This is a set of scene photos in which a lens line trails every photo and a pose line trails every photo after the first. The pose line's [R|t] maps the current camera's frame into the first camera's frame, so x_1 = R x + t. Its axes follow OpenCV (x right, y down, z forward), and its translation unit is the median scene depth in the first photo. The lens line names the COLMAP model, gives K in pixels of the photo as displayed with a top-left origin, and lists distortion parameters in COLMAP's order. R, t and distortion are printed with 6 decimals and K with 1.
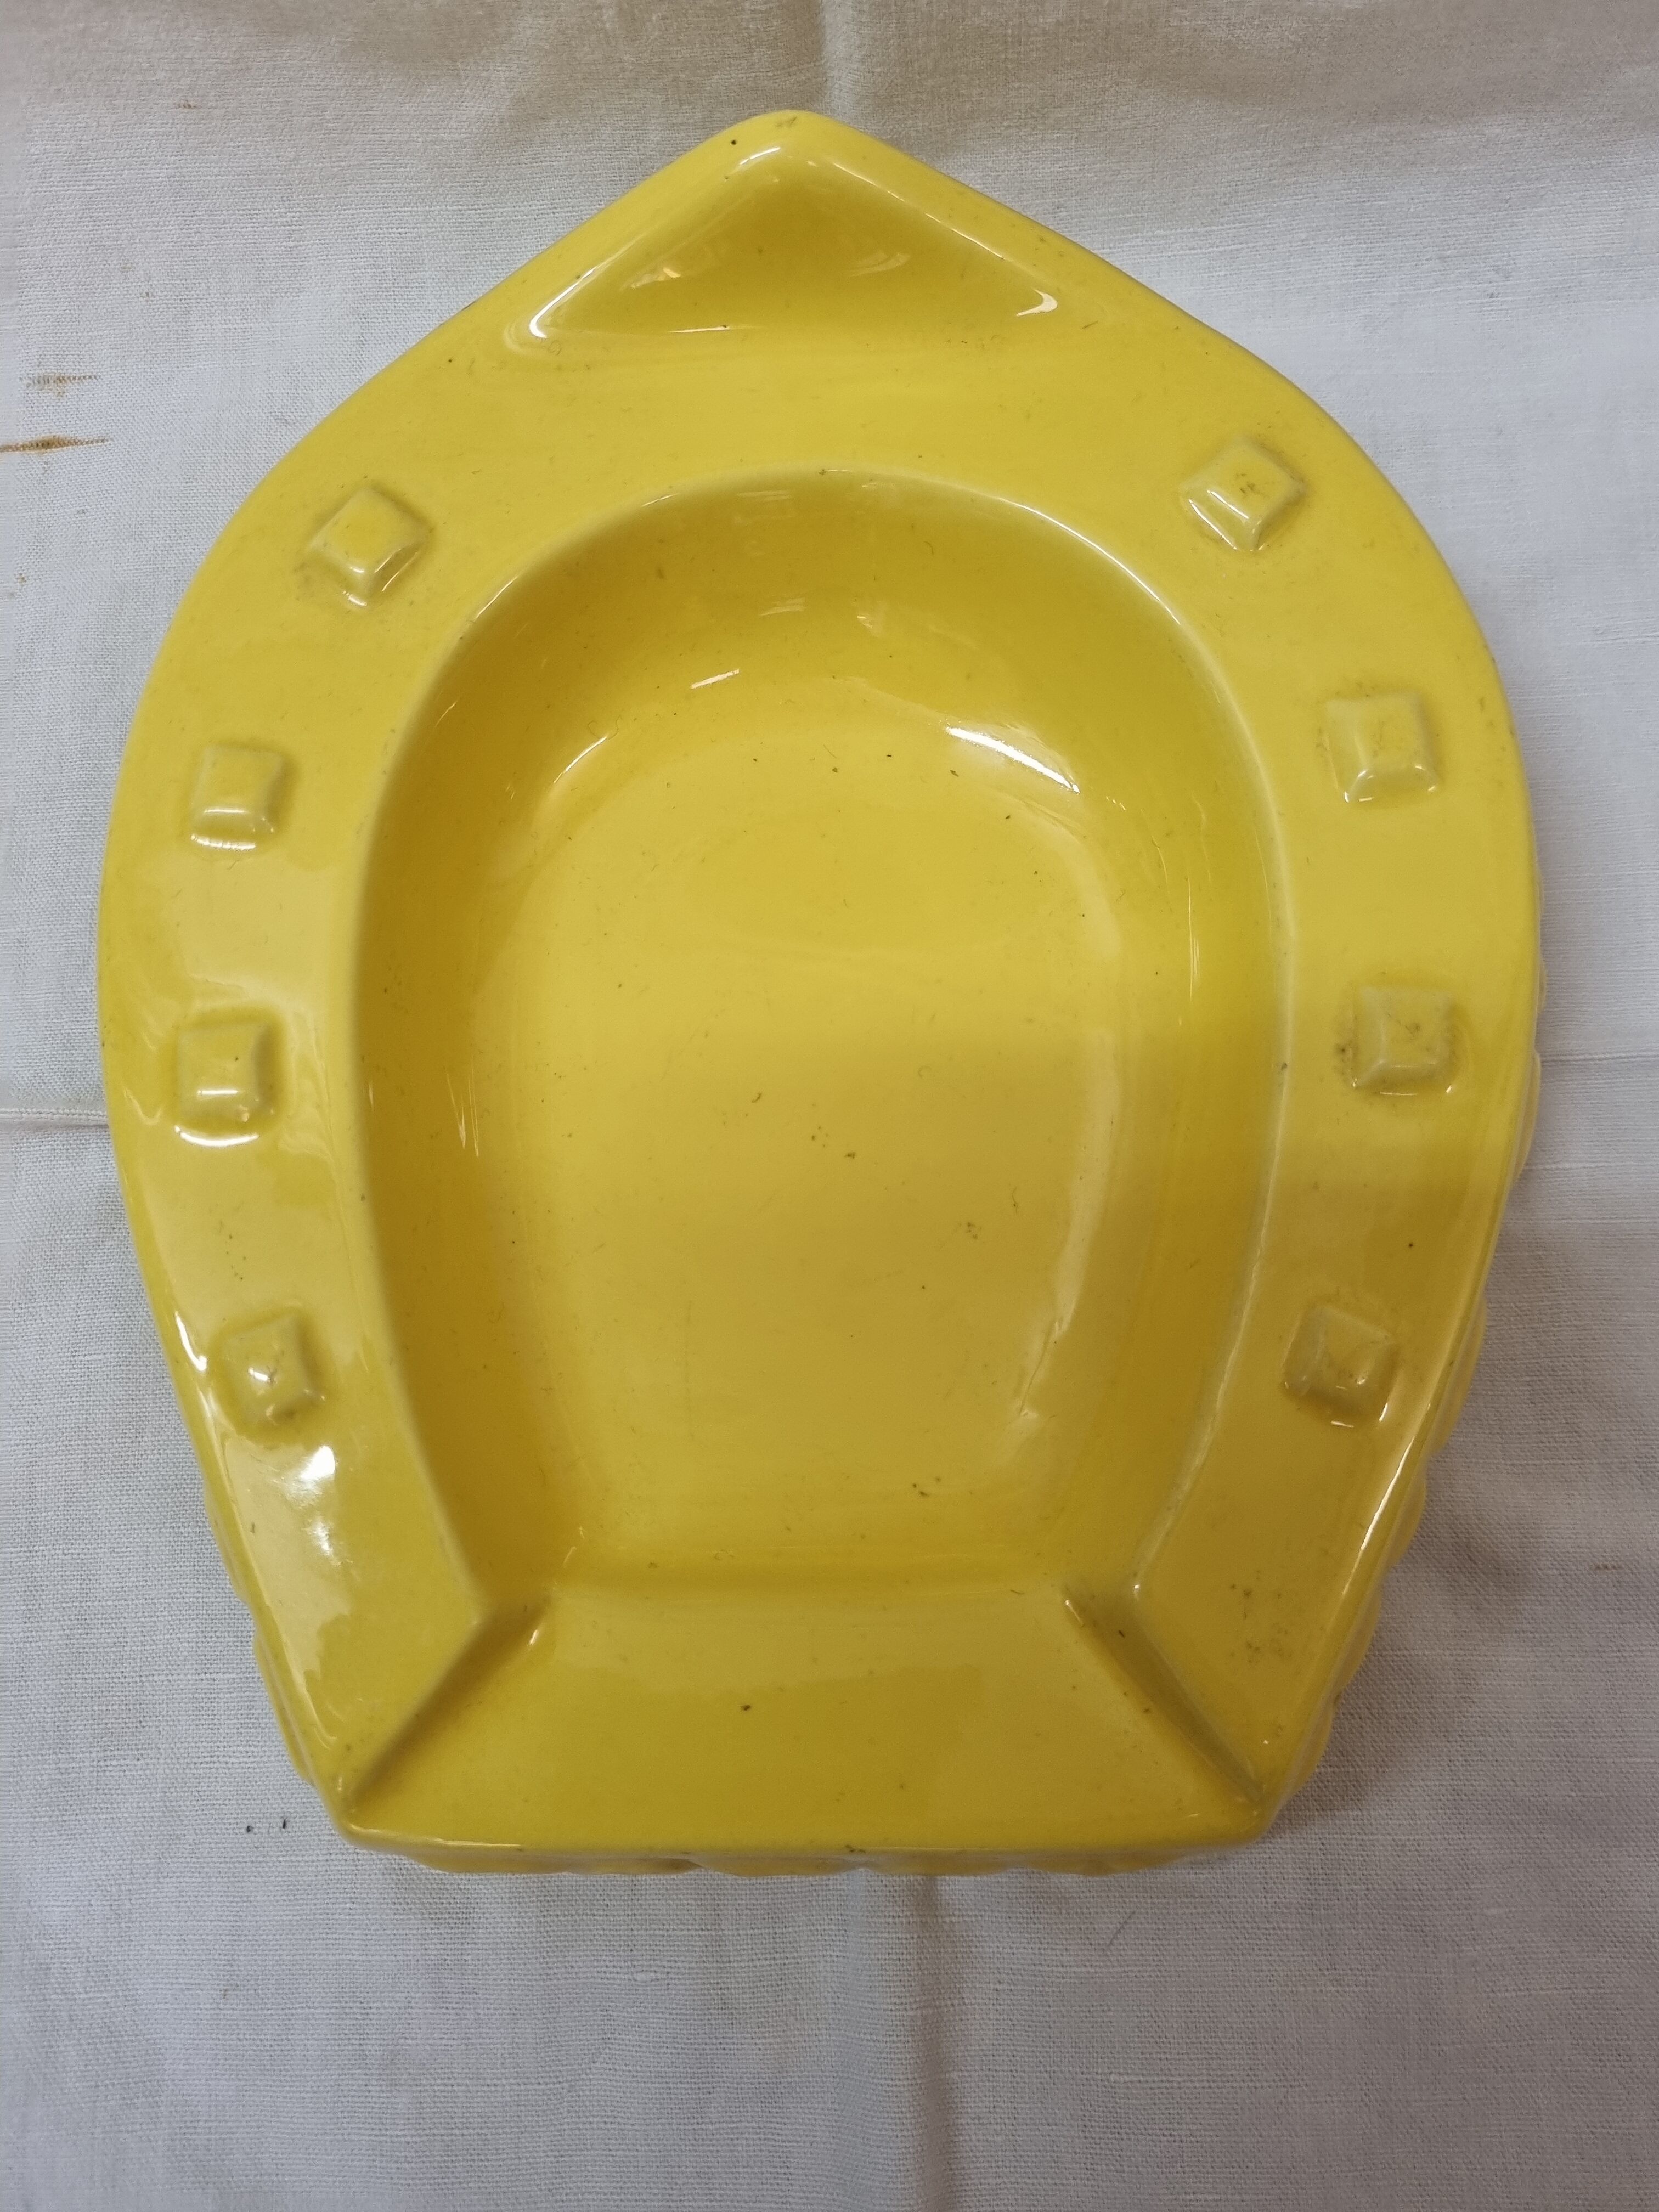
lens RADIAL K [[1688.0, 0, 832.1], [0, 1688.0, 1096.6], [0, 0, 1]] dist [0.008979, -0.001134]
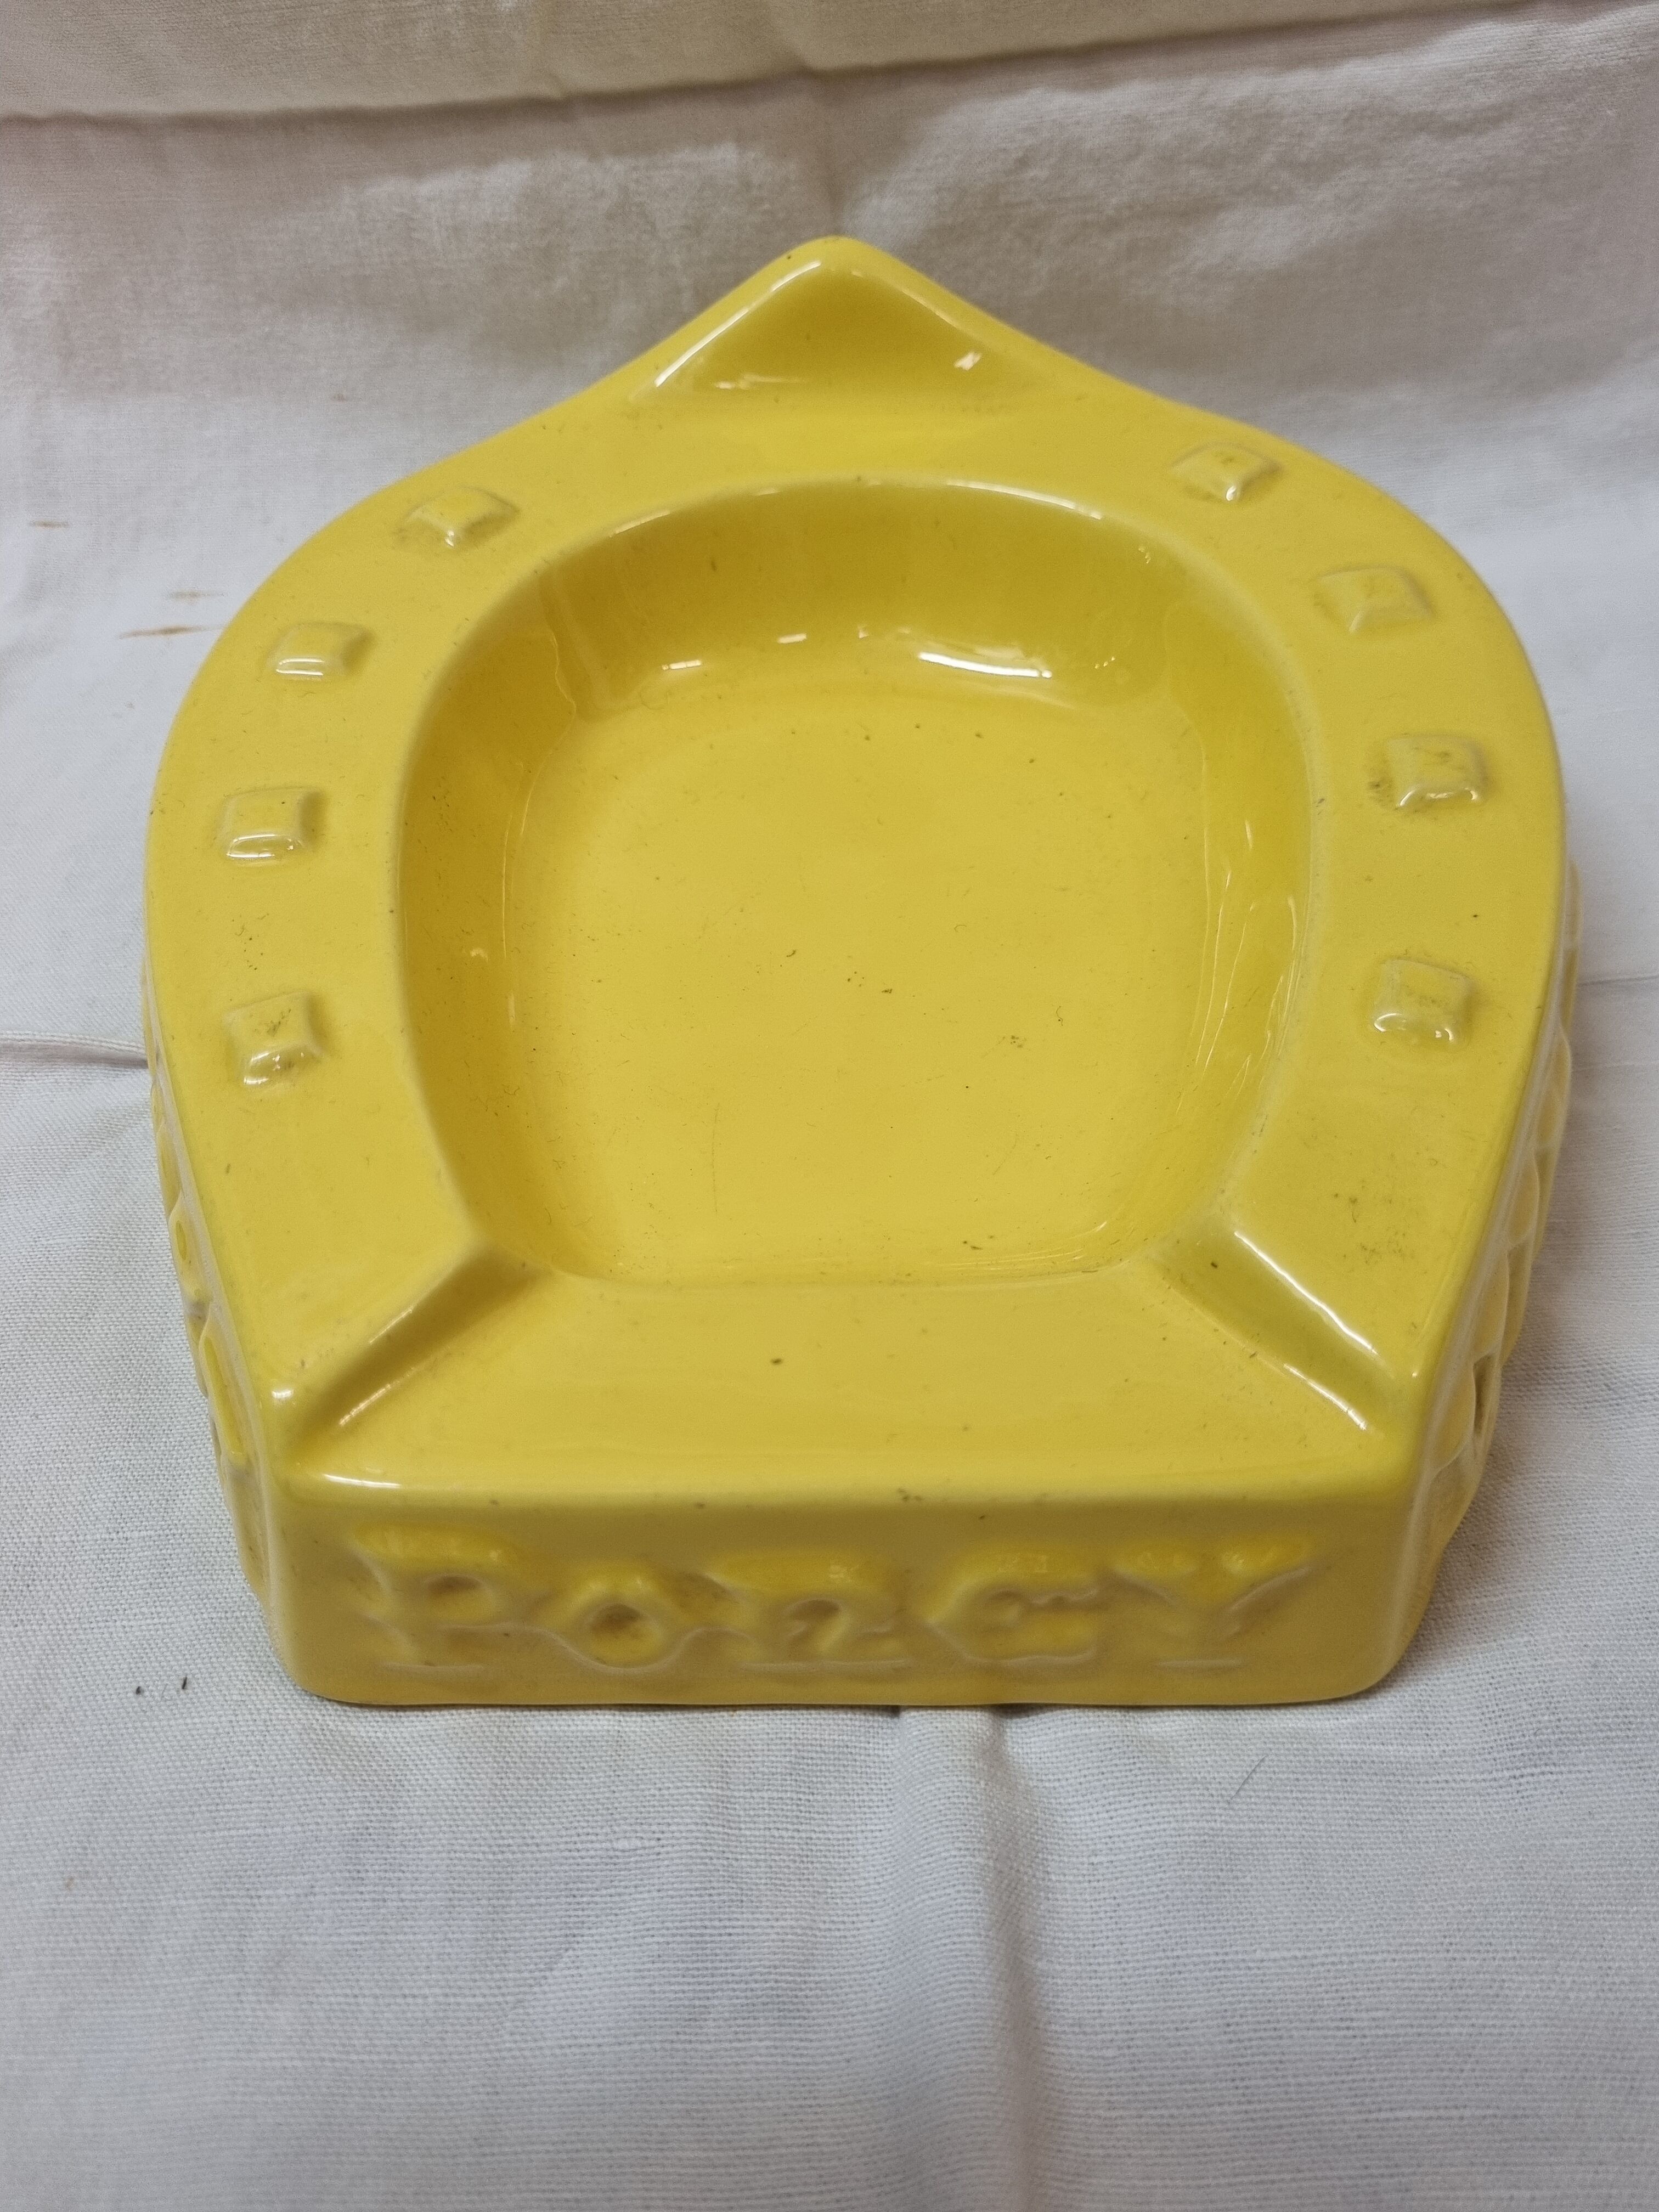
lens RADIAL K [[1688.0, 0, 824.7], [0, 1688.0, 1100.0], [0, 0, 1]] dist [0.008979, -0.001134]
pose [[0.999957, 0.008566, -0.003426, -0.021597], [-0.009188, 0.891088, -0.453737, 0.542979], [-0.000834, 0.453750, 0.891129, 0.164597]]
